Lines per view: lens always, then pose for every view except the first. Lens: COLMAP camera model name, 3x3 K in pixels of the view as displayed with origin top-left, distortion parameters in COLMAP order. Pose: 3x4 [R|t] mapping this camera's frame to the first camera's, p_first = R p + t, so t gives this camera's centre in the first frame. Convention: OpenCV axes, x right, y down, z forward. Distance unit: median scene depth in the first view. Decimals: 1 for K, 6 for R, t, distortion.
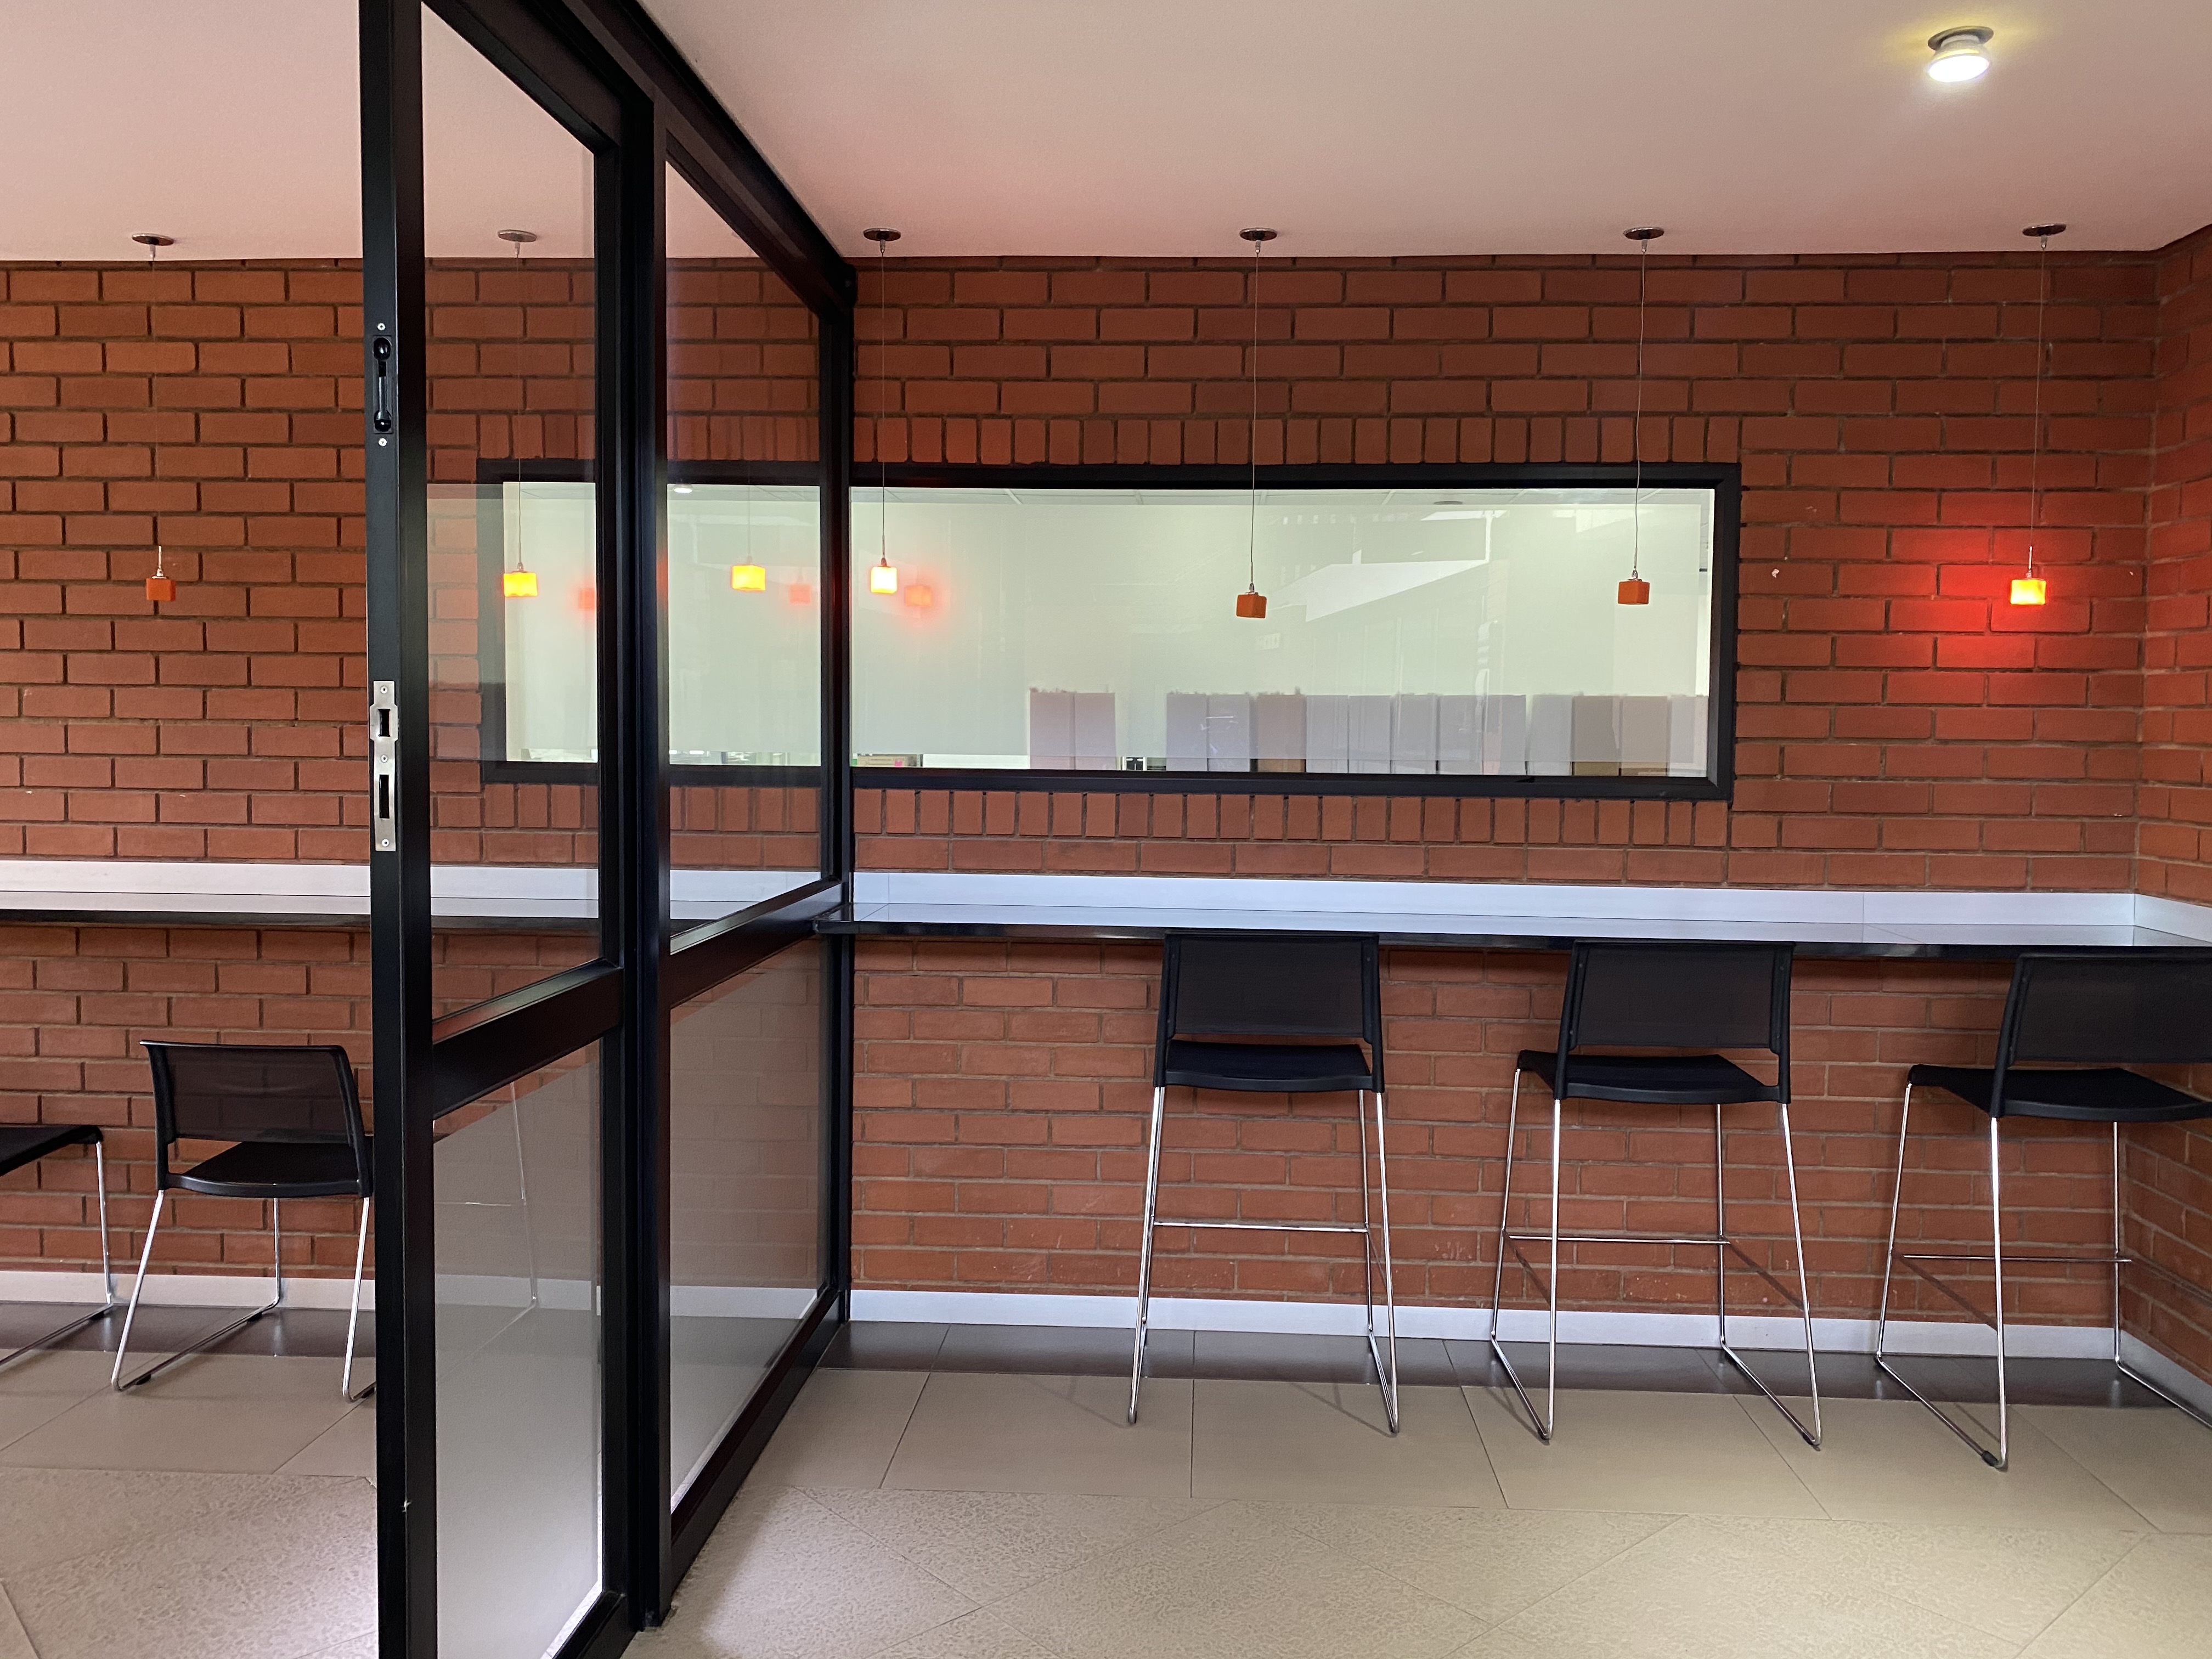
lens RADIAL K [[1665.4, 0, 1106.0], [0, 1665.4, 829.5], [0, 0, 1]] dist [0.065409, -0.120954]
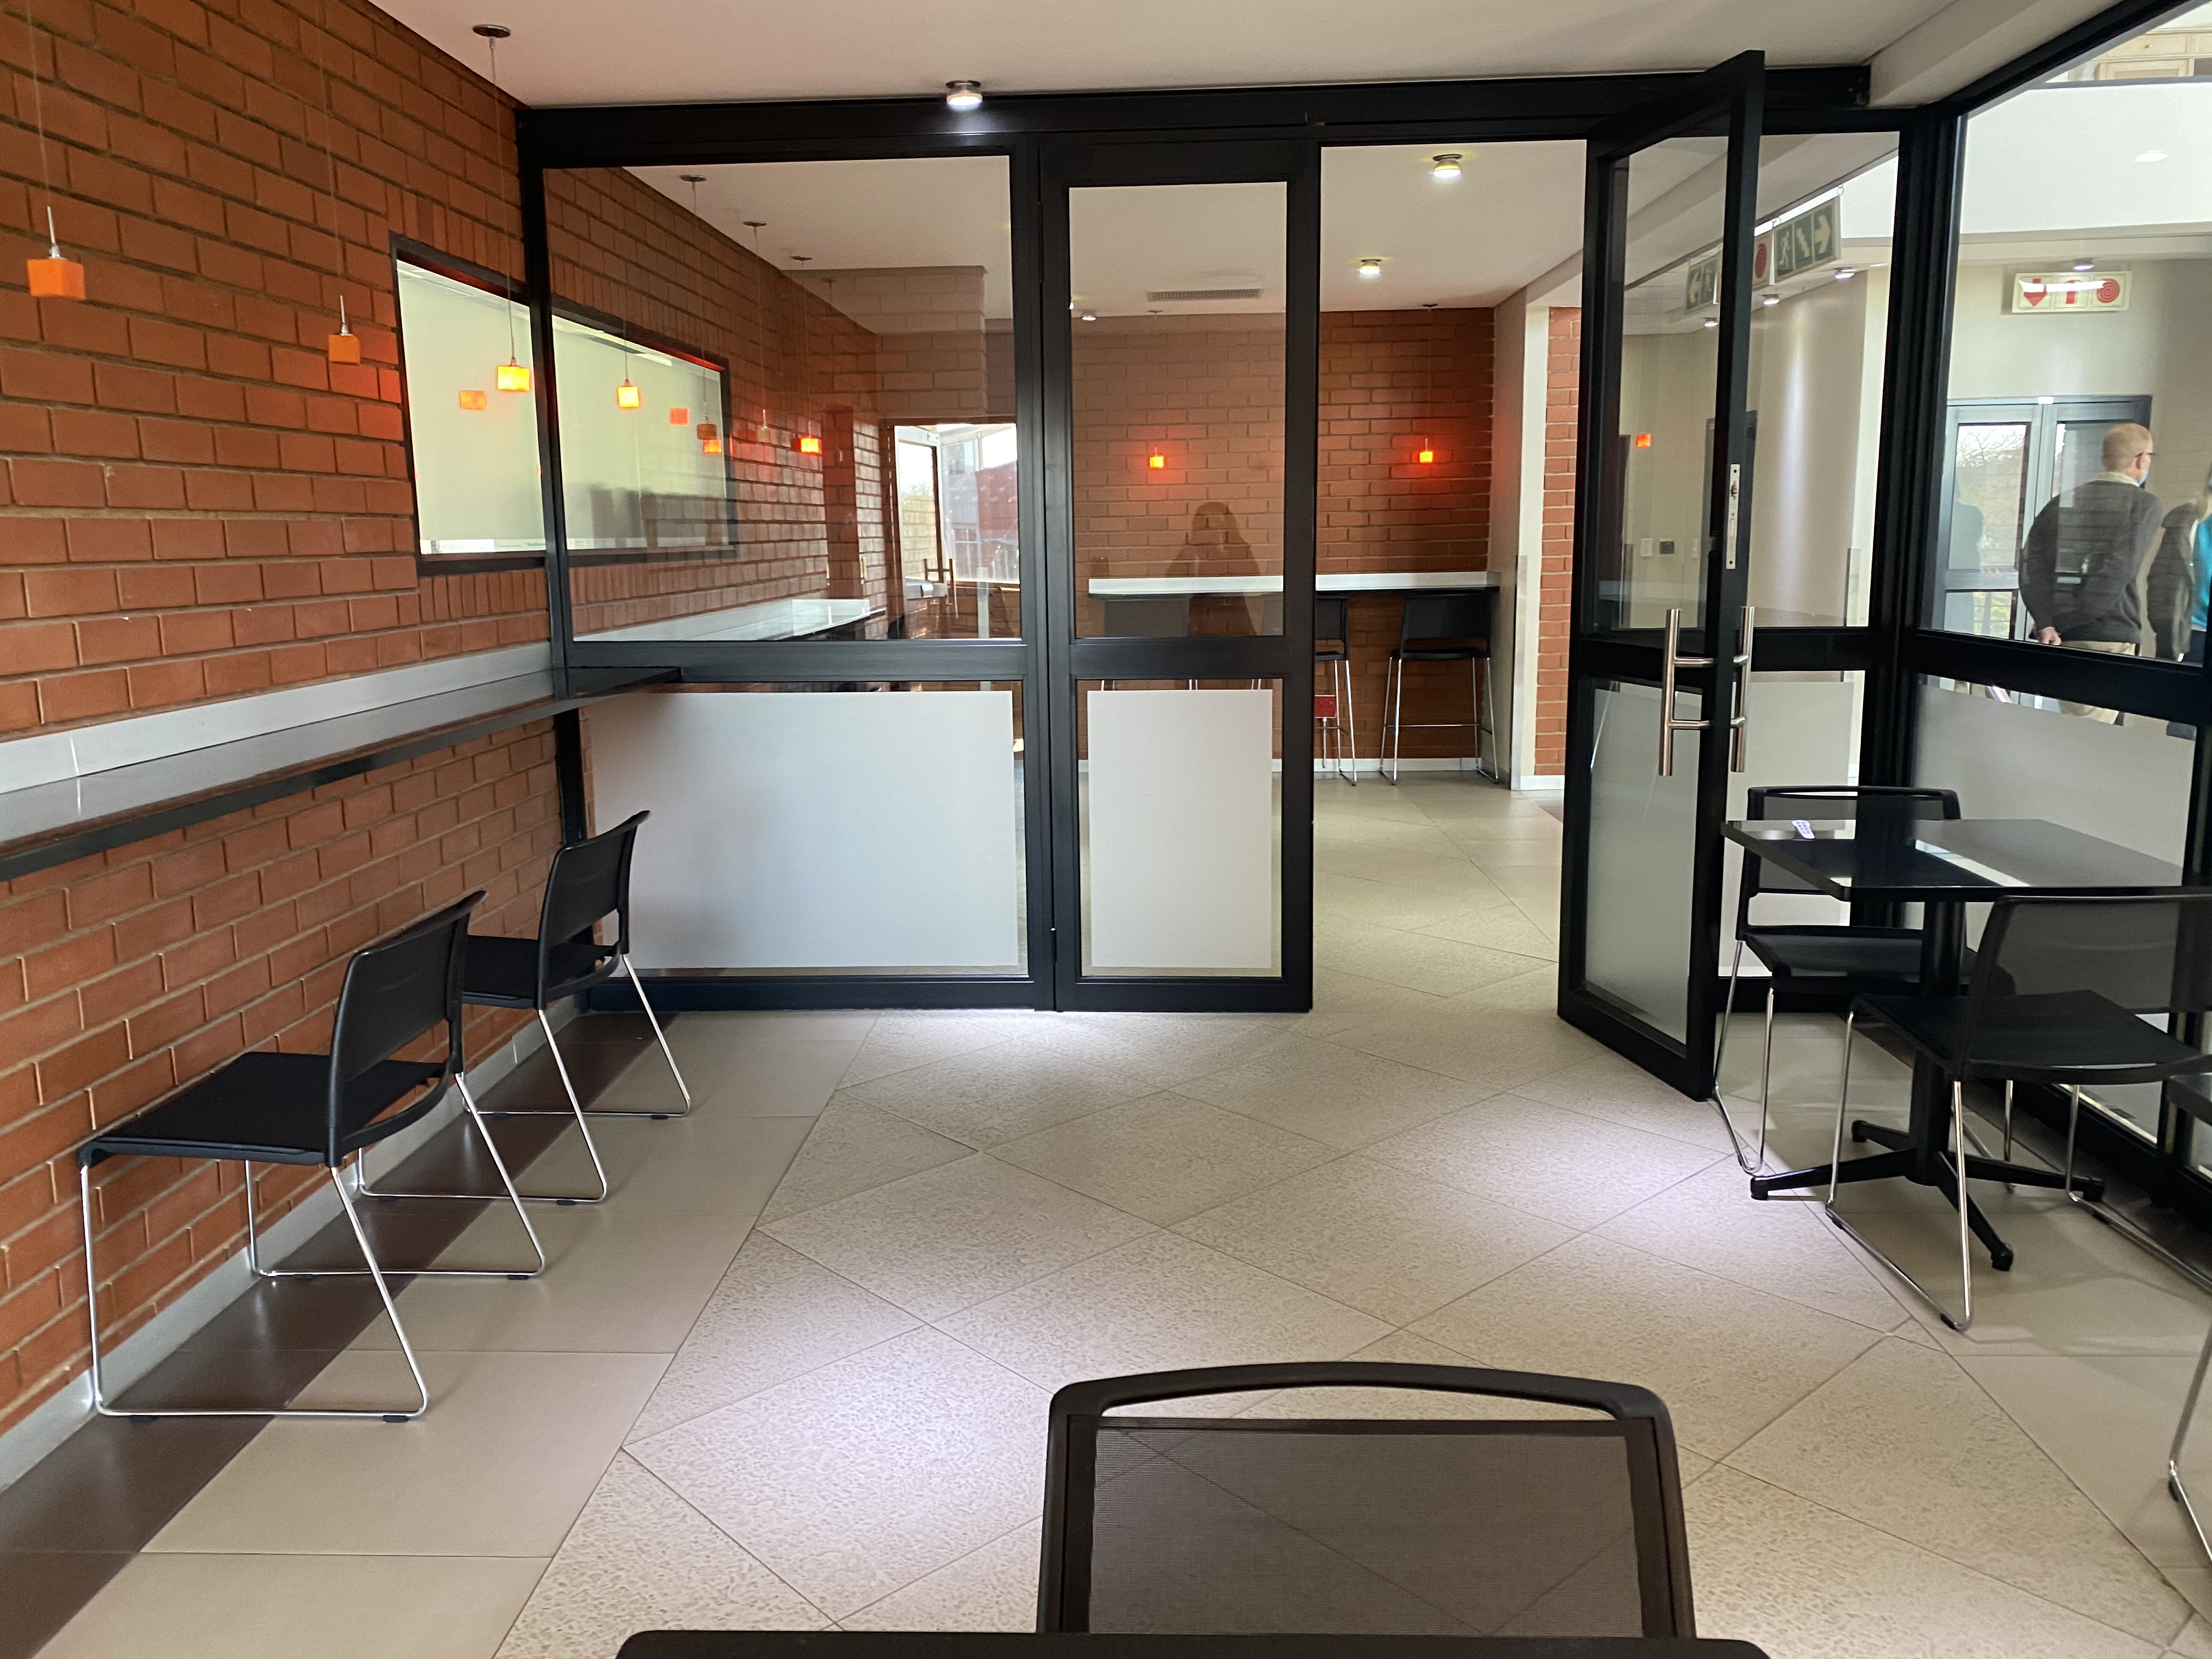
lens RADIAL K [[1665.4, 0, 1106.0], [0, 1665.4, 829.5], [0, 0, 1]] dist [0.065409, -0.120954]
pose [[-0.025895, -0.189505, 0.981538, -1.396535], [0.052978, 0.980228, 0.190649, -0.049749], [-0.998260, 0.056936, -0.015344, 0.635232]]
